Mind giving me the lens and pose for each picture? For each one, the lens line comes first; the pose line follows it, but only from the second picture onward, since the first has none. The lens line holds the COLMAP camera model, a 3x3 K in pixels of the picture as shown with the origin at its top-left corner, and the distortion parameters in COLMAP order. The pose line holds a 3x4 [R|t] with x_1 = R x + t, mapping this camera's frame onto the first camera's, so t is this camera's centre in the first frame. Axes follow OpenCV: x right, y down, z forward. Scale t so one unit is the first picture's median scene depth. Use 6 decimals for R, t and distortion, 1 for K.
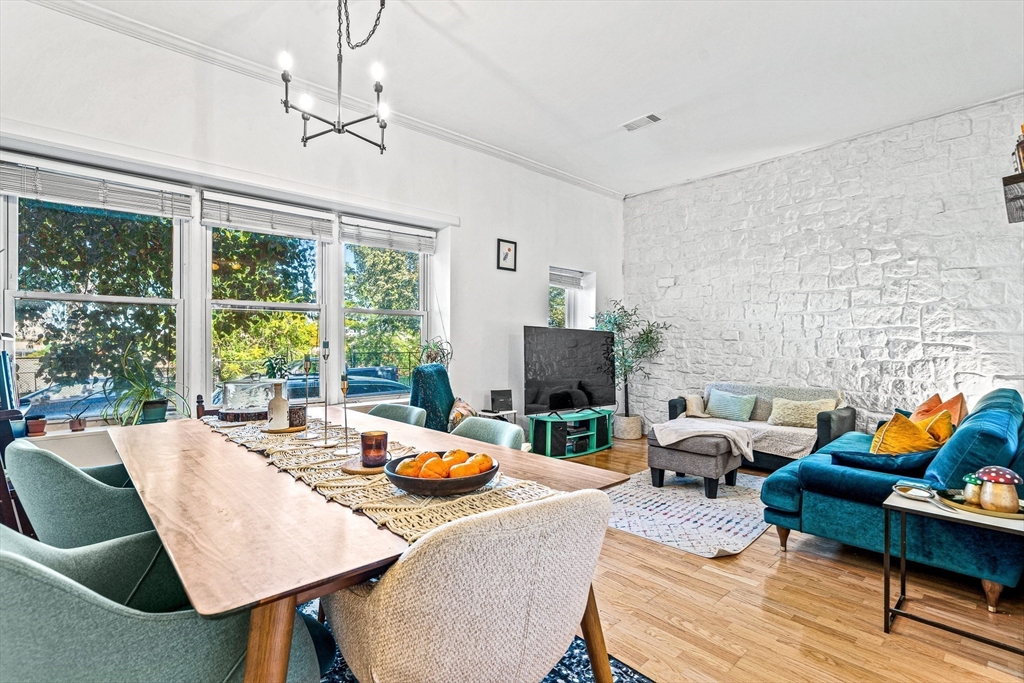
lens RADIAL K [[479.6, 0, 510.4], [0, 479.6, 344.8], [0, 0, 1]] dist [-0.000739, 0.000872]
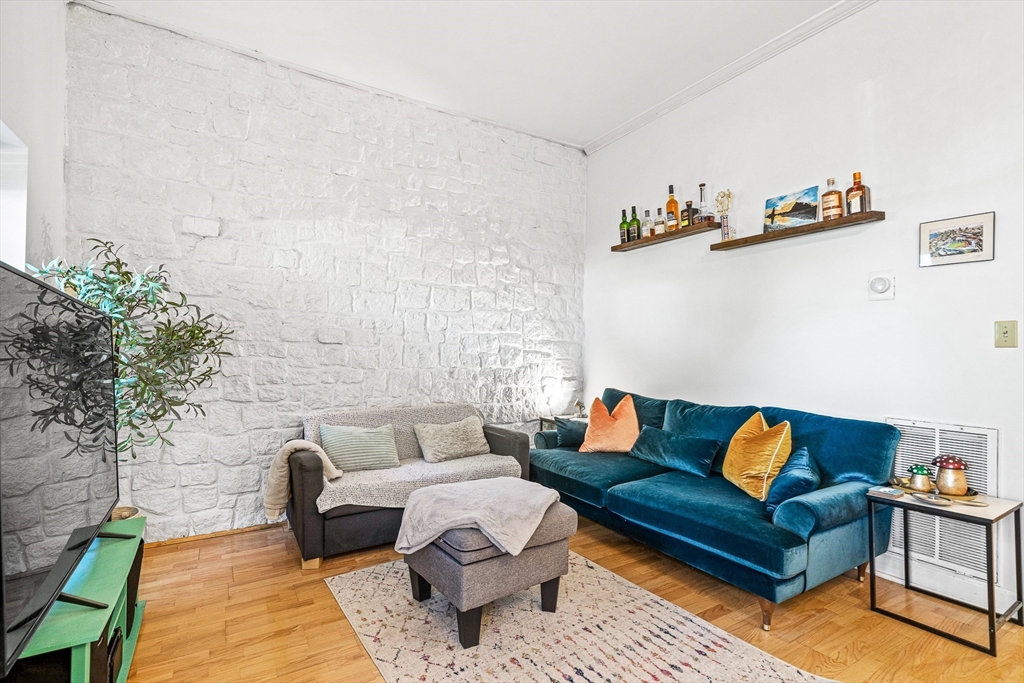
lens RADIAL K [[479.6, 0, 509.7], [0, 479.6, 350.3], [0, 0, 1]] dist [-0.000739, 0.000872]
pose [[0.187818, 0.004408, 0.982194, -0.140473], [-0.003060, 0.999988, -0.003902, 0.000926], [-0.982199, -0.002273, 0.187830, 0.750903]]
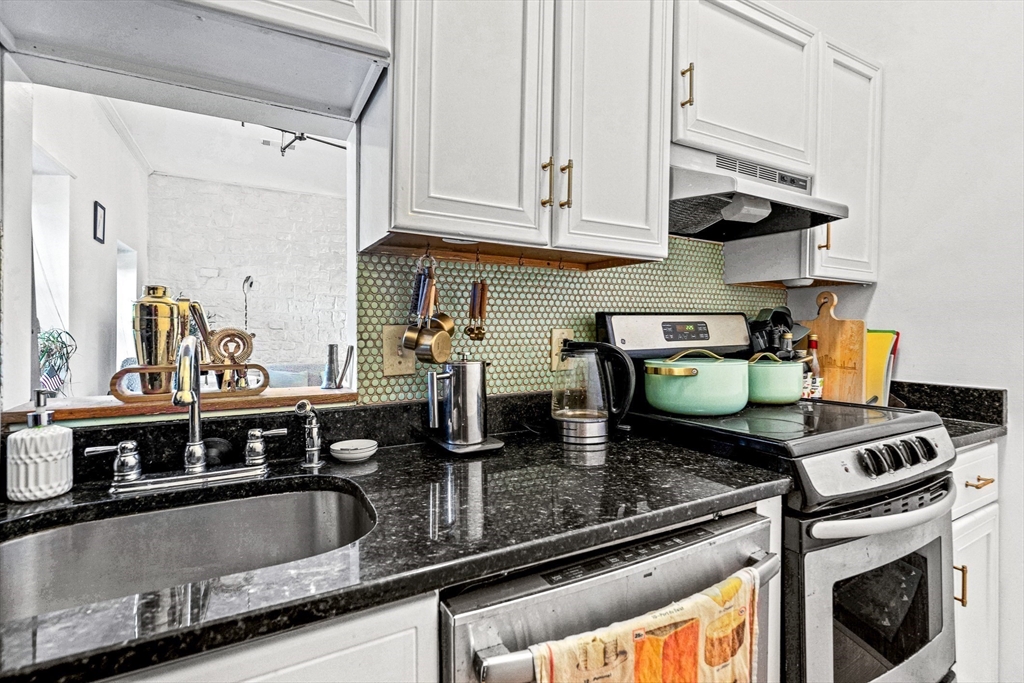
lens RADIAL K [[479.6, 0, 507.4], [0, 479.6, 332.8], [0, 0, 1]] dist [-0.000739, 0.000872]
pose [[0.246881, -0.006071, 0.969027, -0.668523], [-0.002146, 0.999974, 0.006812, -0.011155], [-0.969043, -0.003762, 0.246862, 0.152561]]
